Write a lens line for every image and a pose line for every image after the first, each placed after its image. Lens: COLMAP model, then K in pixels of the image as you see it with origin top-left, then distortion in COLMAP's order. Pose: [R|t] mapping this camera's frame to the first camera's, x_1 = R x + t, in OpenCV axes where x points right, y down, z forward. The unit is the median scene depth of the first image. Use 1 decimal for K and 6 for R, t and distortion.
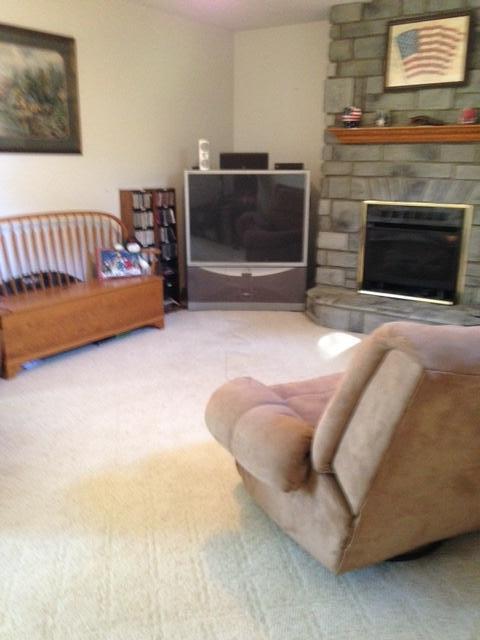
lens RADIAL K [[553.3, 0, 236.9], [0, 553.3, 317.9], [0, 0, 1]] dist [0.119948, -0.048613]
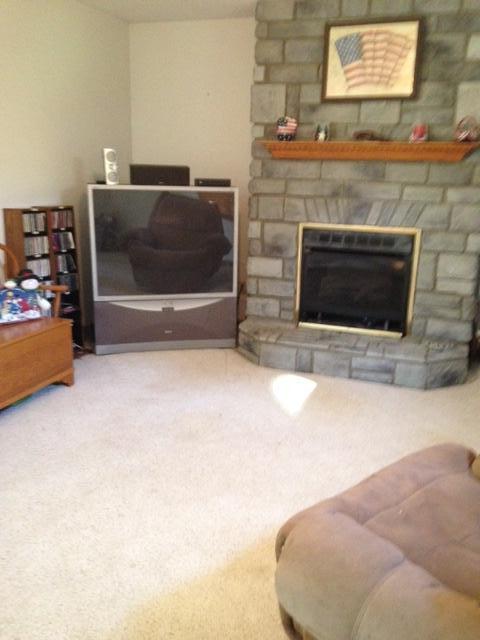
lens RADIAL K [[553.3, 0, 242.2], [0, 553.3, 325.4], [0, 0, 1]] dist [0.119948, -0.048613]
pose [[0.966560, -0.048783, 0.251759, -0.097140], [0.051528, 0.998662, -0.004317, -0.048547], [-0.251212, 0.017145, 0.967780, 0.170271]]
